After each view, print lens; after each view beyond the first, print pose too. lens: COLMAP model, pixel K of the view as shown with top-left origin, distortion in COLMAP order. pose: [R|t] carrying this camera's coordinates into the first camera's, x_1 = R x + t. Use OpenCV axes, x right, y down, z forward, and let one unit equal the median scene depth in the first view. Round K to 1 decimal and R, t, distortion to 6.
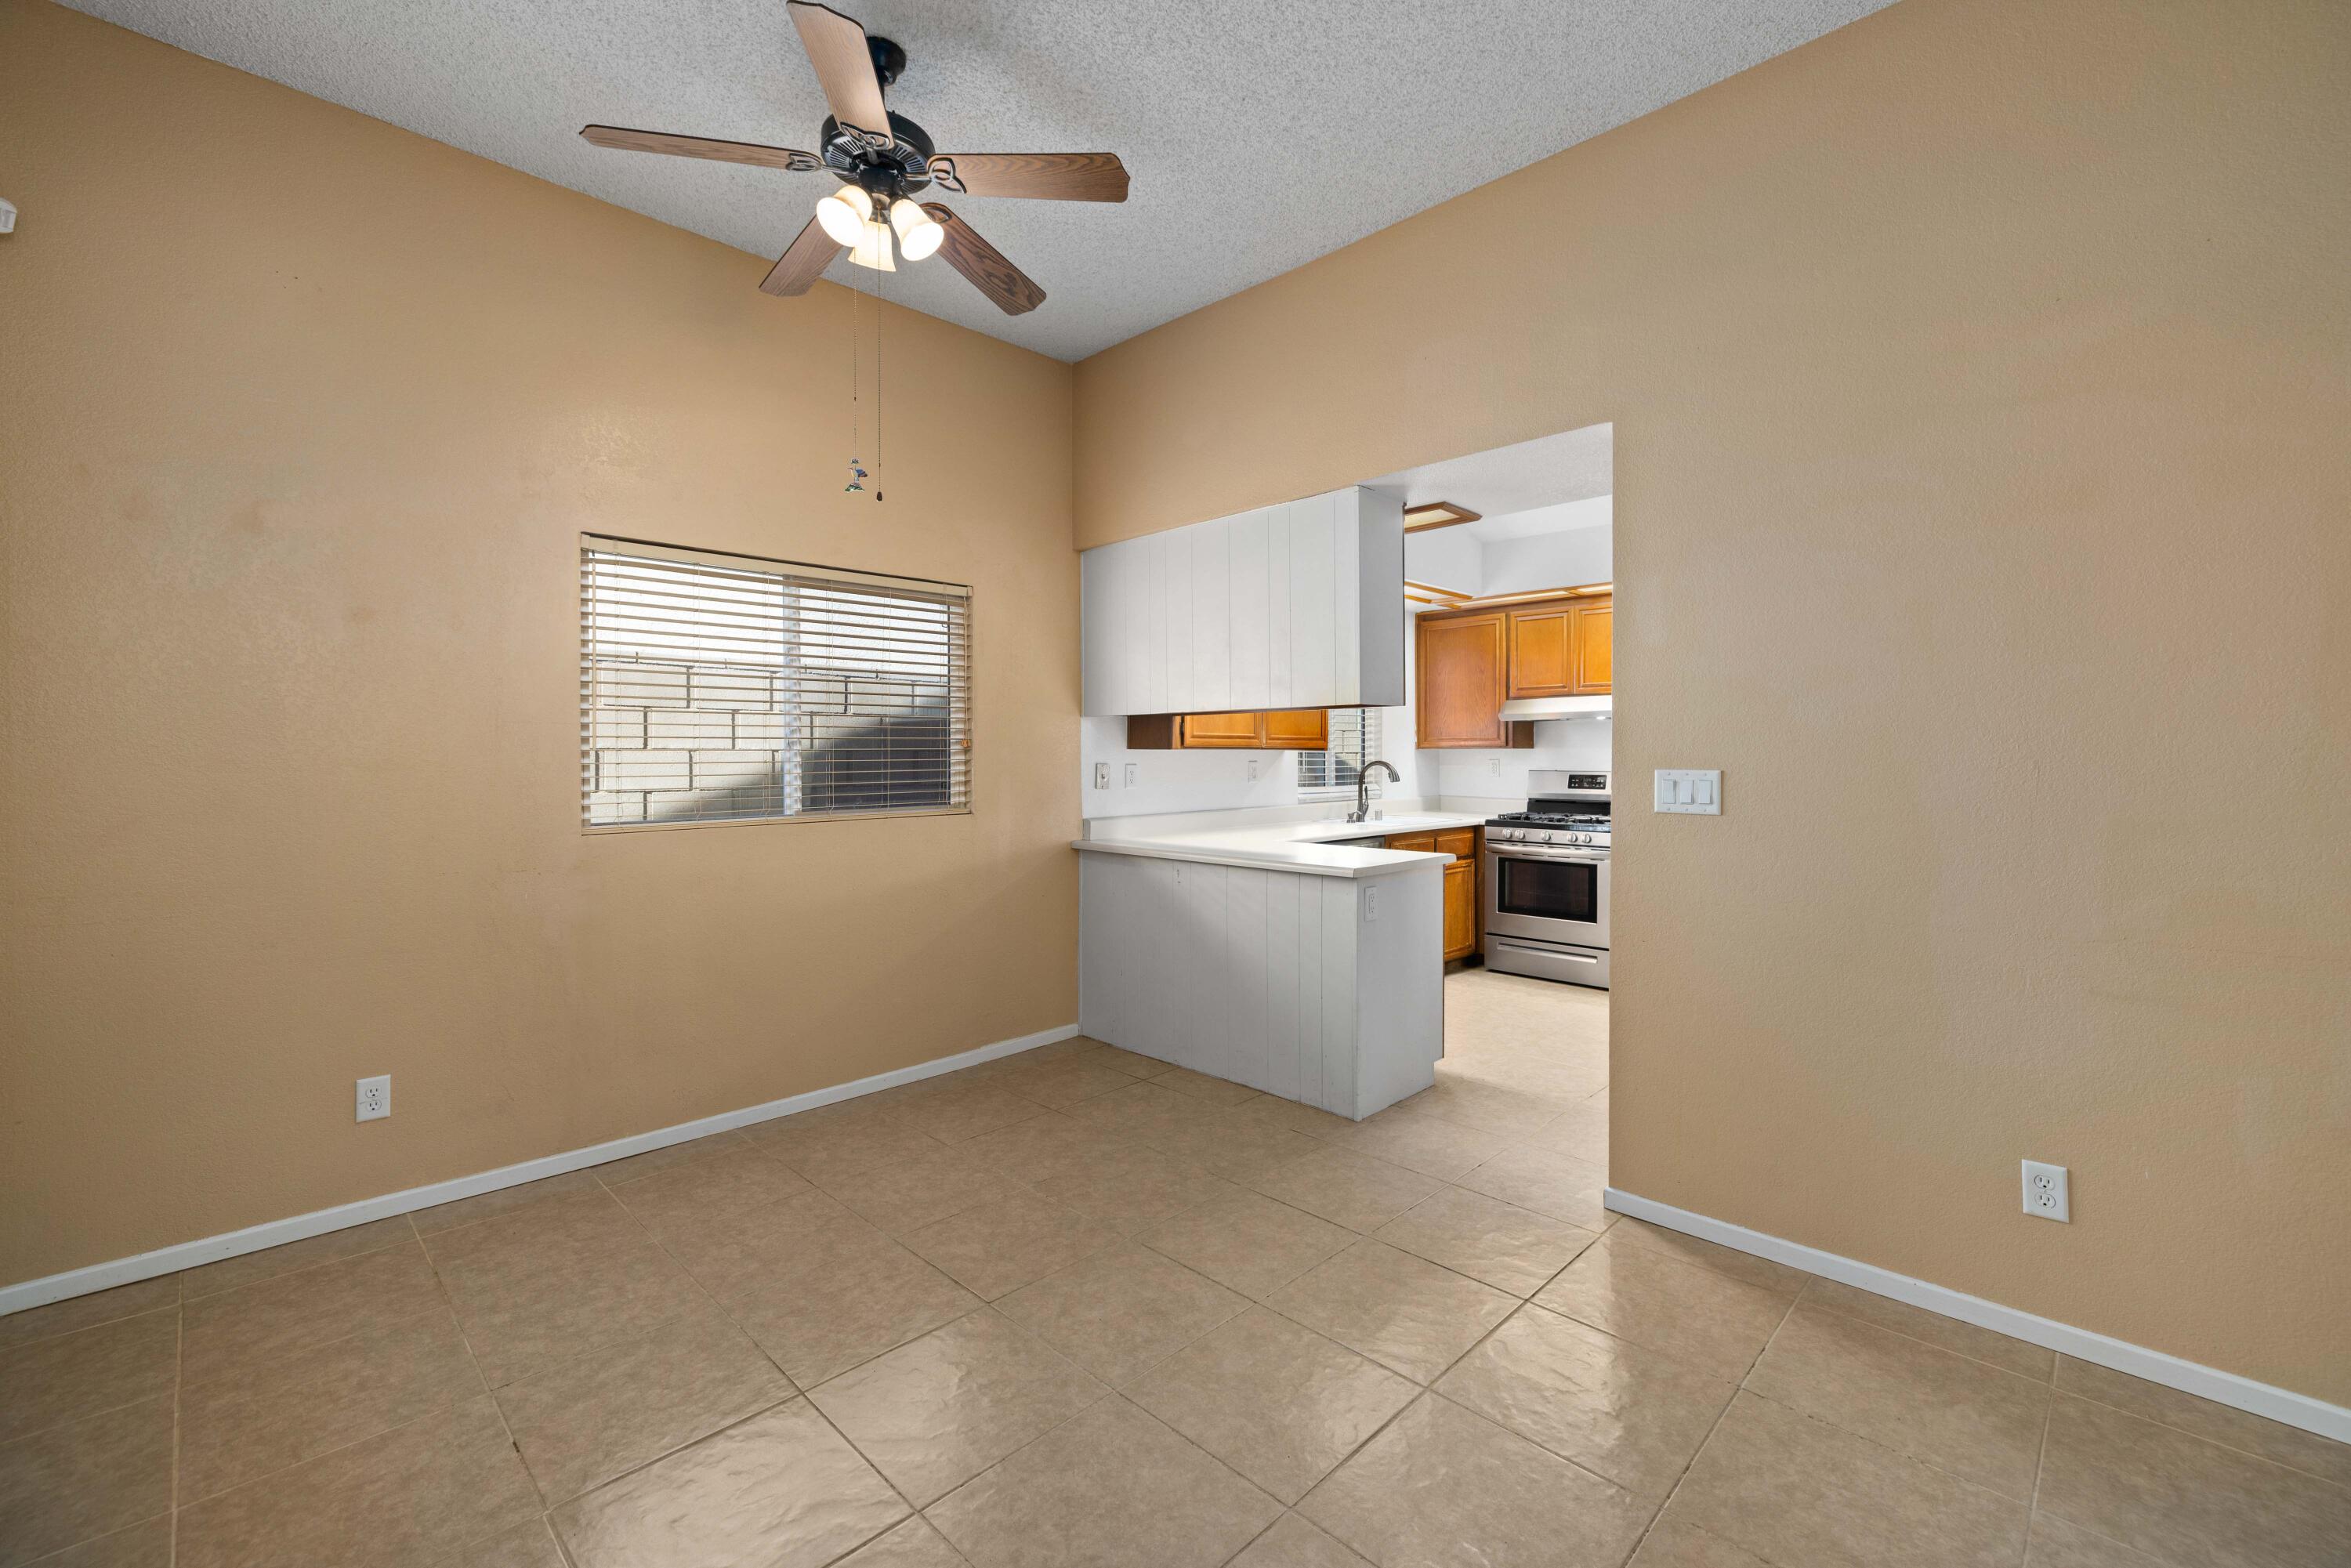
lens RADIAL K [[985.2, 0, 1165.7], [0, 985.2, 769.8], [0, 0, 1]] dist [-0.001567, 0.000086]
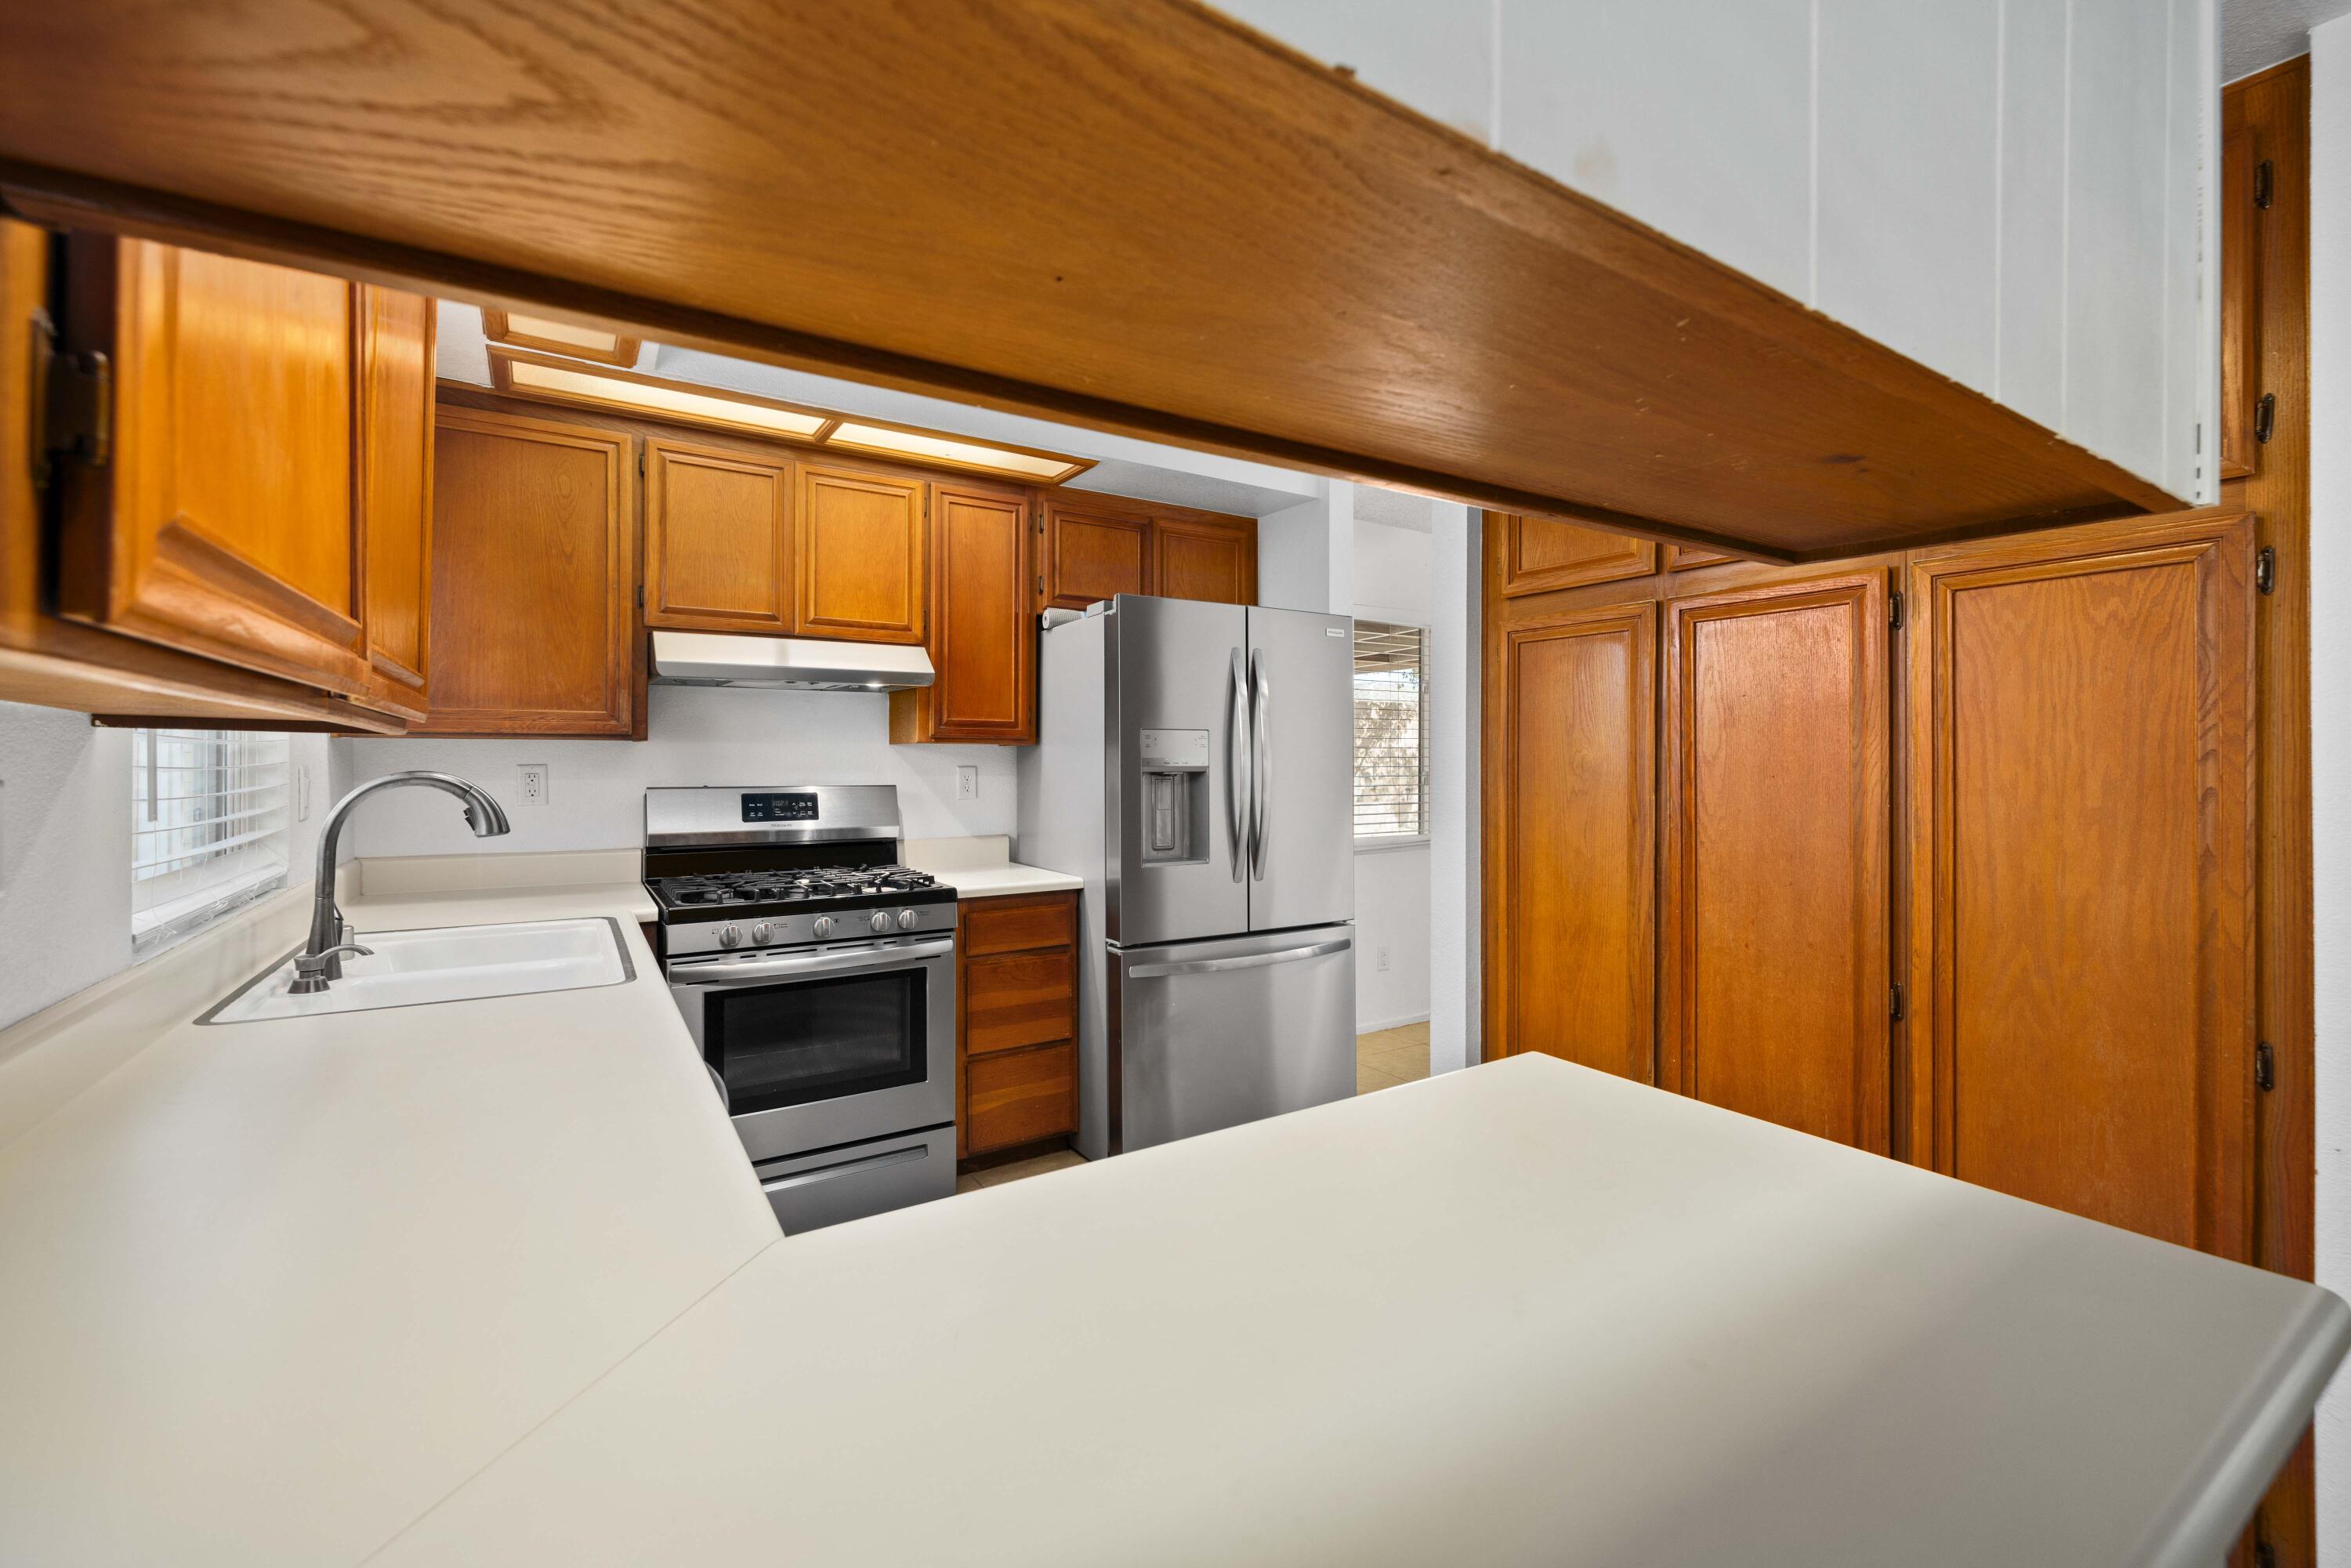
lens RADIAL K [[985.2, 0, 1168.9], [0, 985.2, 759.6], [0, 0, 1]] dist [-0.001567, 0.000086]
pose [[0.219419, -0.002219, 0.975628, -0.034662], [0.011940, 0.999929, -0.000411, -0.010283], [-0.975558, 0.011739, 0.219430, 0.705388]]
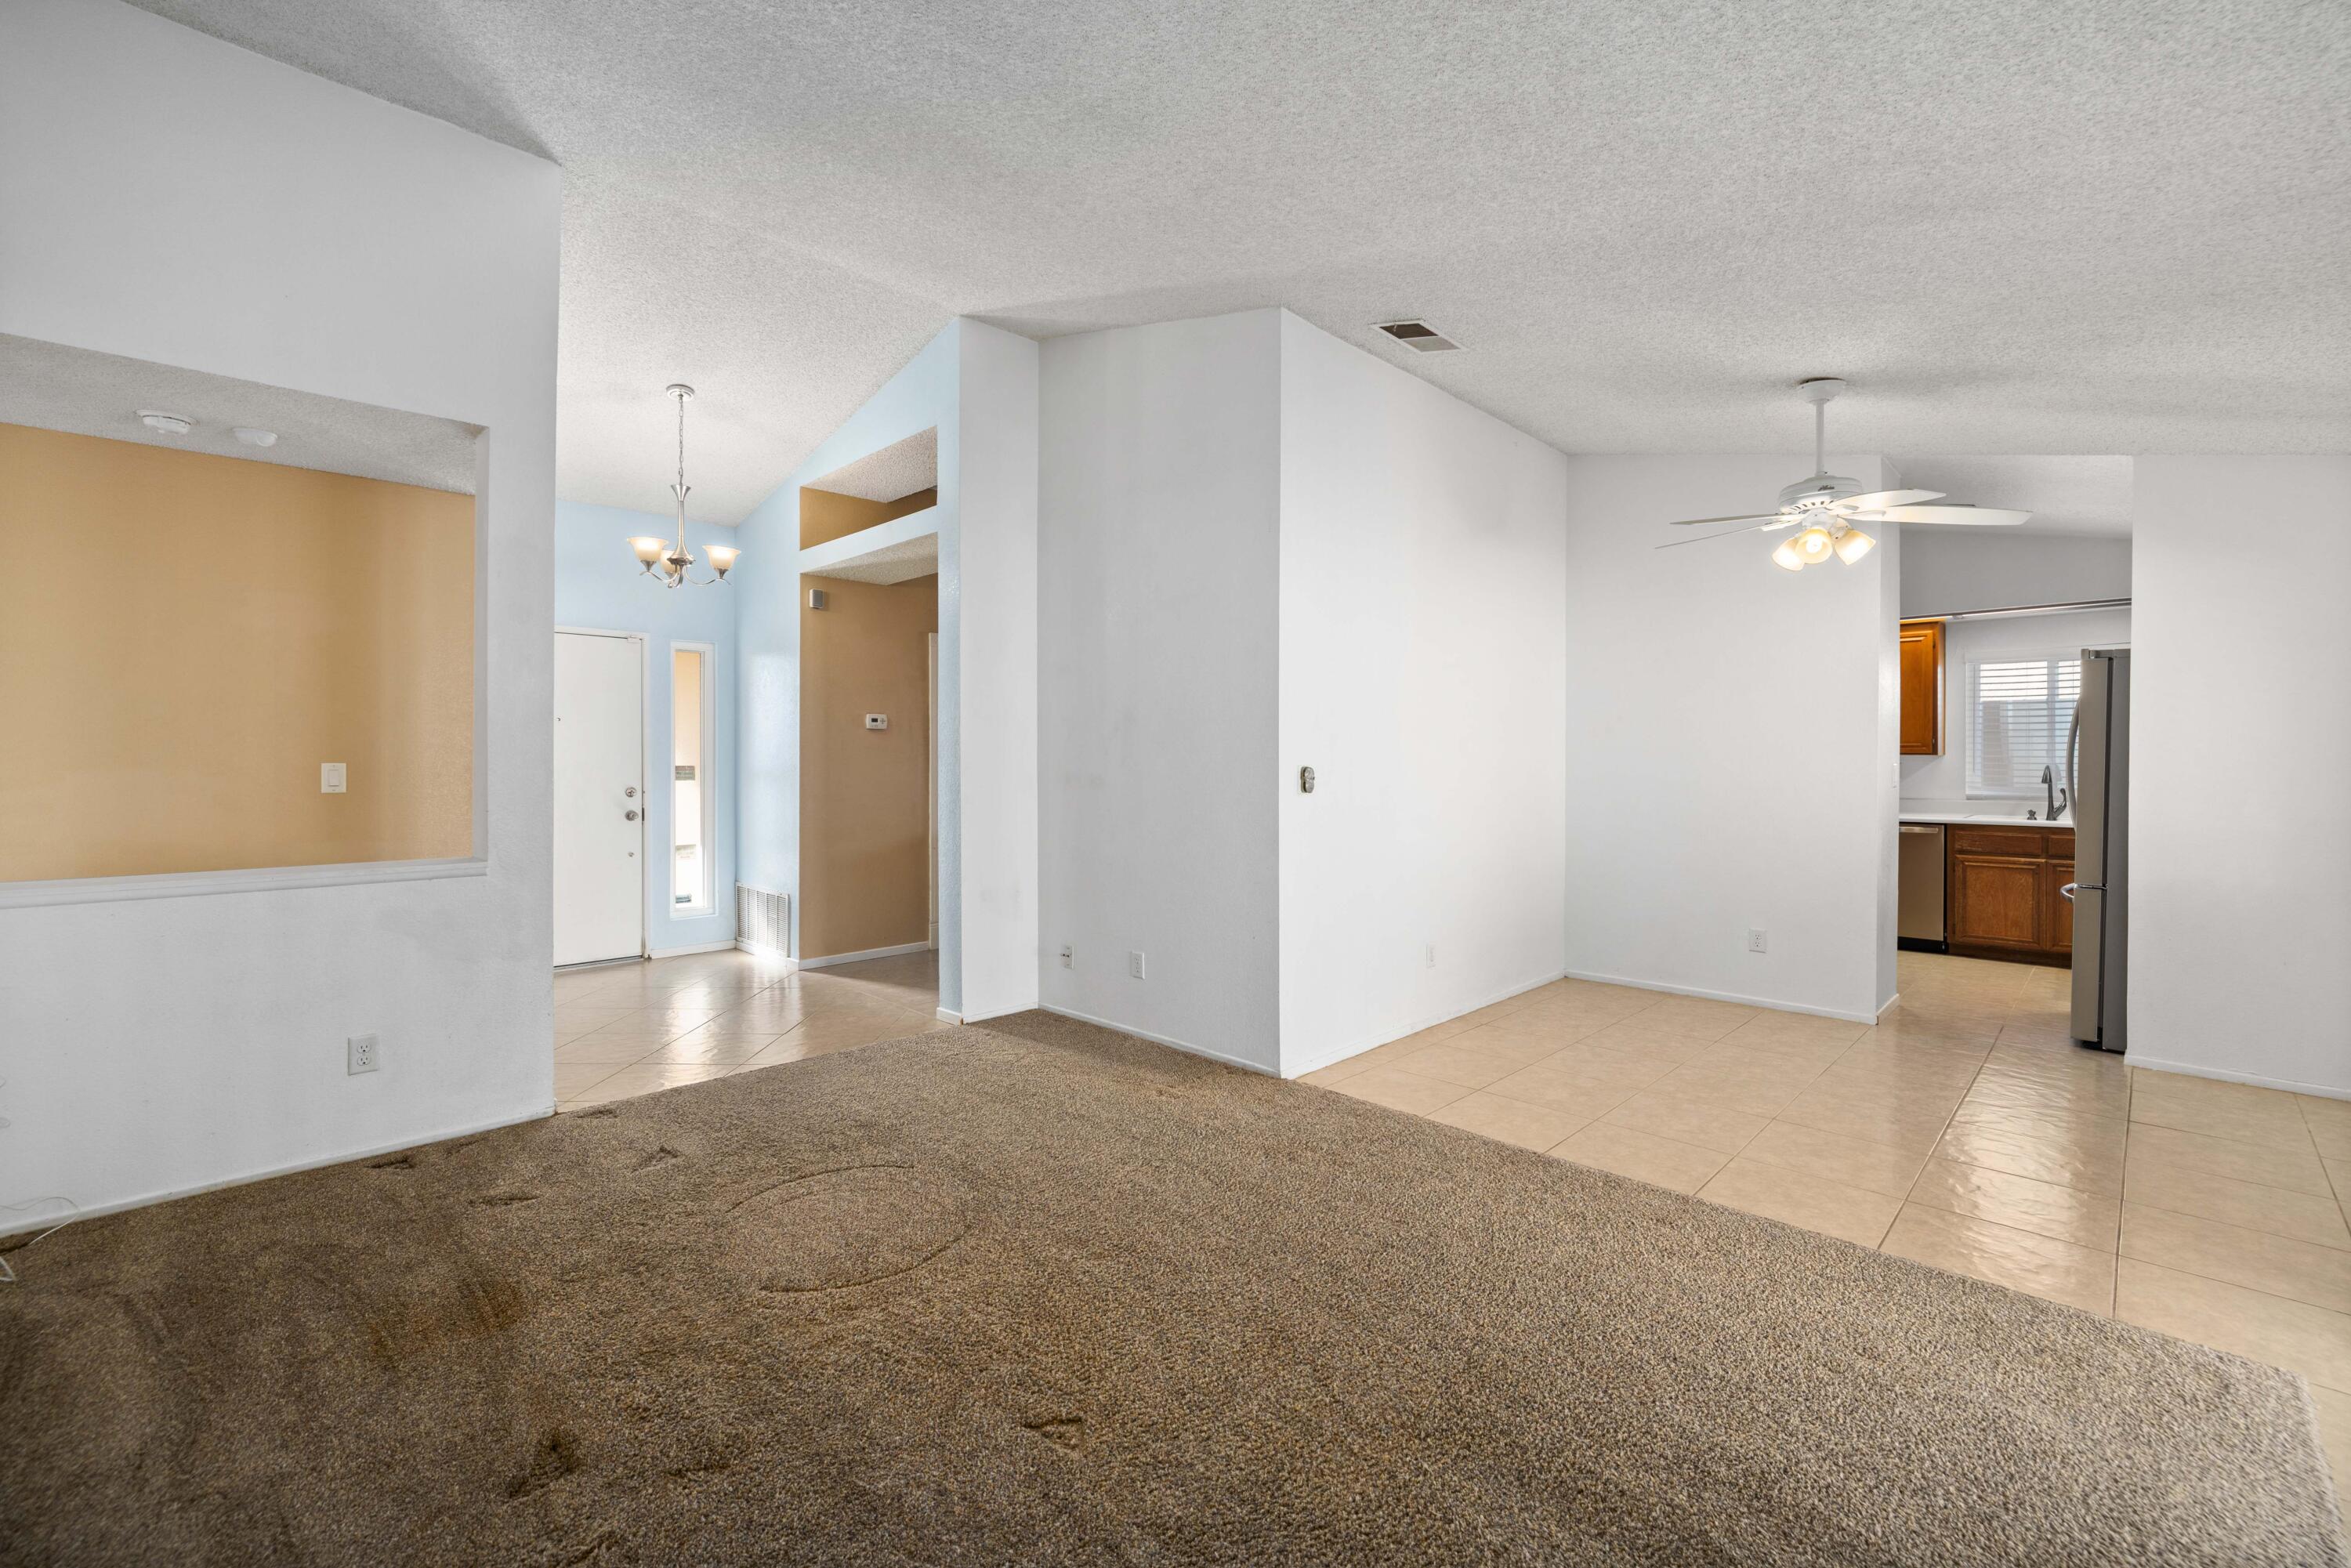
lens RADIAL K [[985.2, 0, 1184.3], [0, 985.2, 766.3], [0, 0, 1]] dist [-0.001567, 0.000086]
pose [[0.013028, 0.005101, -0.999902, 1.286338], [-0.023518, 0.999712, 0.004793, 0.010659], [0.999639, 0.023454, 0.013145, 0.039024]]
